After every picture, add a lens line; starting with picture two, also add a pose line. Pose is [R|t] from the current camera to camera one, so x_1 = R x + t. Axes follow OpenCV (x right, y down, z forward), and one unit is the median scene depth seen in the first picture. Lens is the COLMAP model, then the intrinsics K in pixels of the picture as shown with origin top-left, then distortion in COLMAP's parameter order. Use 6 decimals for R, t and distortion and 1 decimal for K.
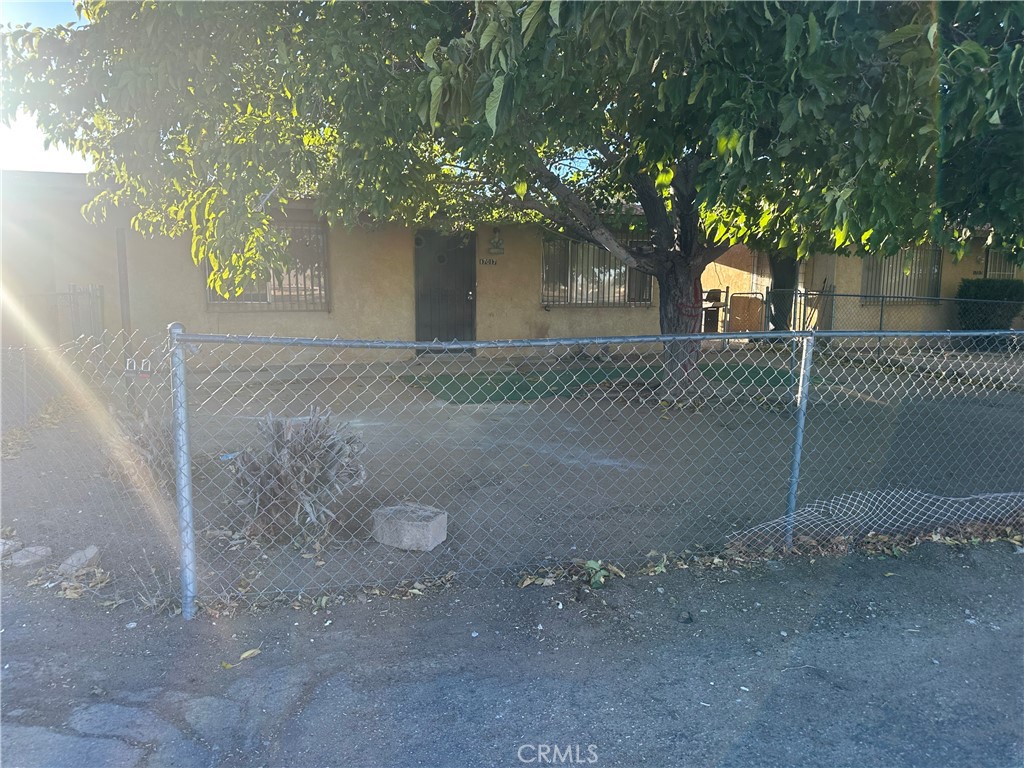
lens RADIAL K [[704.1, 0, 505.7], [0, 704.1, 385.6], [0, 0, 1]] dist [0.116452, -0.164732]
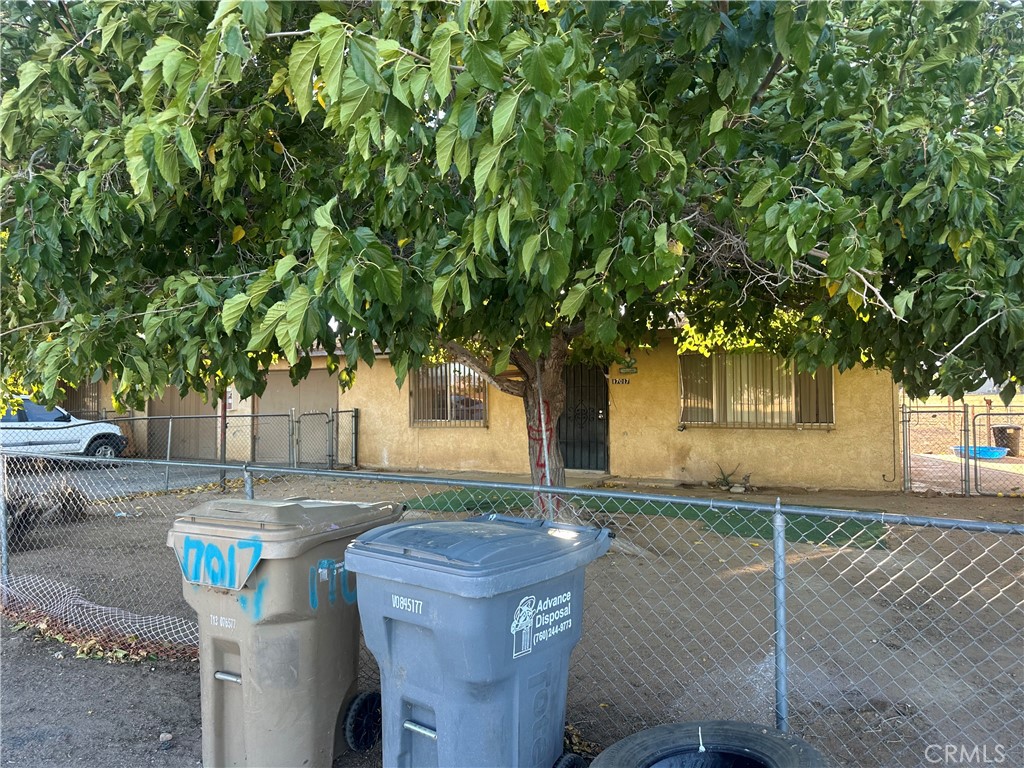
lens RADIAL K [[701.2, 0, 497.7], [0, 701.2, 366.8], [0, 0, 1]] dist [0.074376, -0.084949]
pose [[0.643769, -0.048205, -0.763700, 0.647091], [-0.092923, 0.985704, -0.140548, -0.038852], [0.759557, 0.161446, 0.630086, 0.233968]]
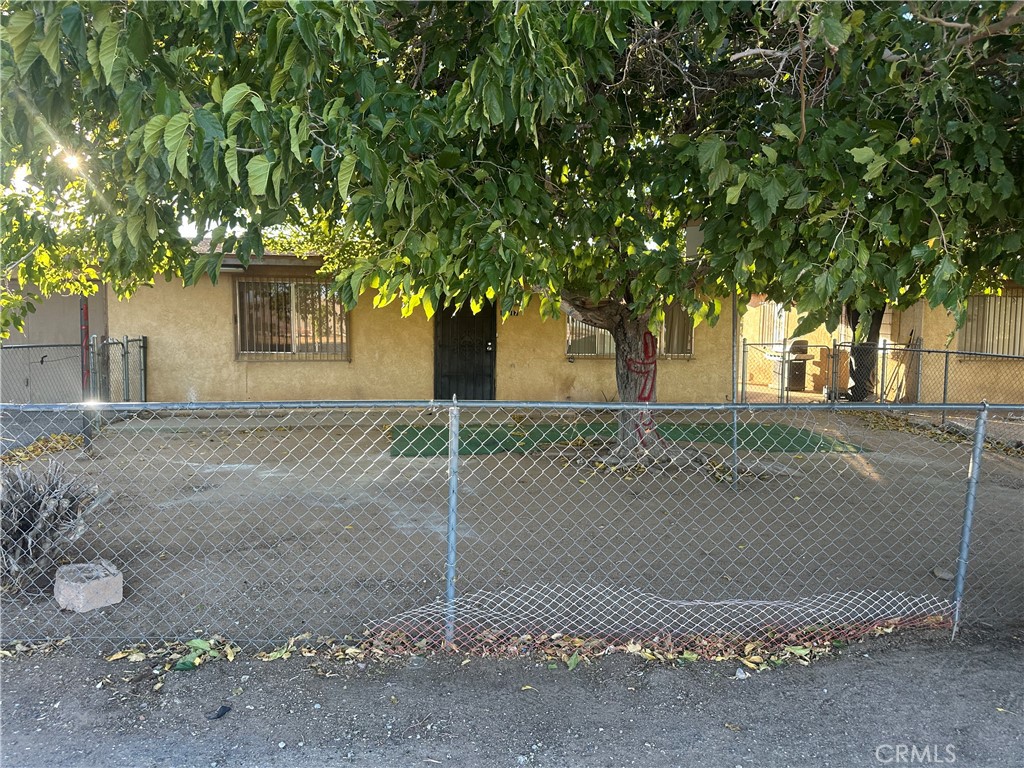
lens RADIAL K [[704.1, 0, 505.7], [0, 704.1, 385.6], [0, 0, 1]] dist [0.116452, -0.164732]
pose [[0.973321, 0.019593, -0.228611, 0.204463], [-0.034247, 0.997592, -0.060310, -0.013079], [0.226879, 0.066530, 0.971648, 0.039322]]
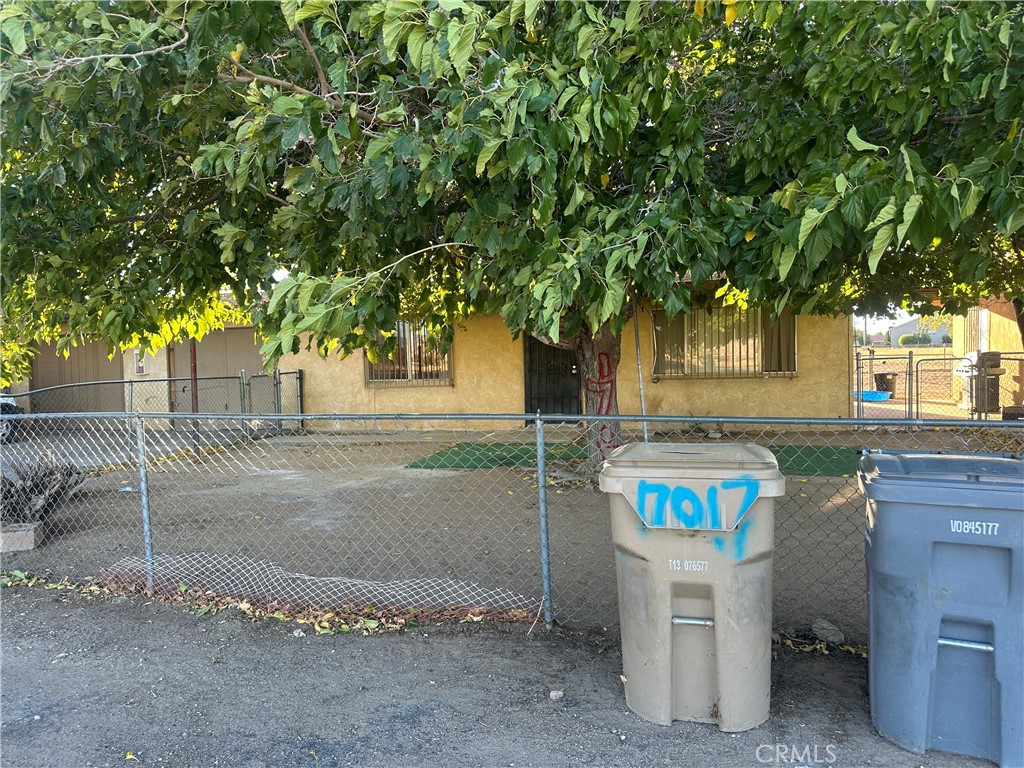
lens RADIAL K [[704.1, 0, 505.7], [0, 704.1, 385.6], [0, 0, 1]] dist [0.116452, -0.164732]
pose [[0.804344, -0.005925, -0.594134, 0.496372], [-0.050353, 0.995673, -0.078098, -0.017276], [0.592026, 0.092734, 0.800566, 0.106400]]
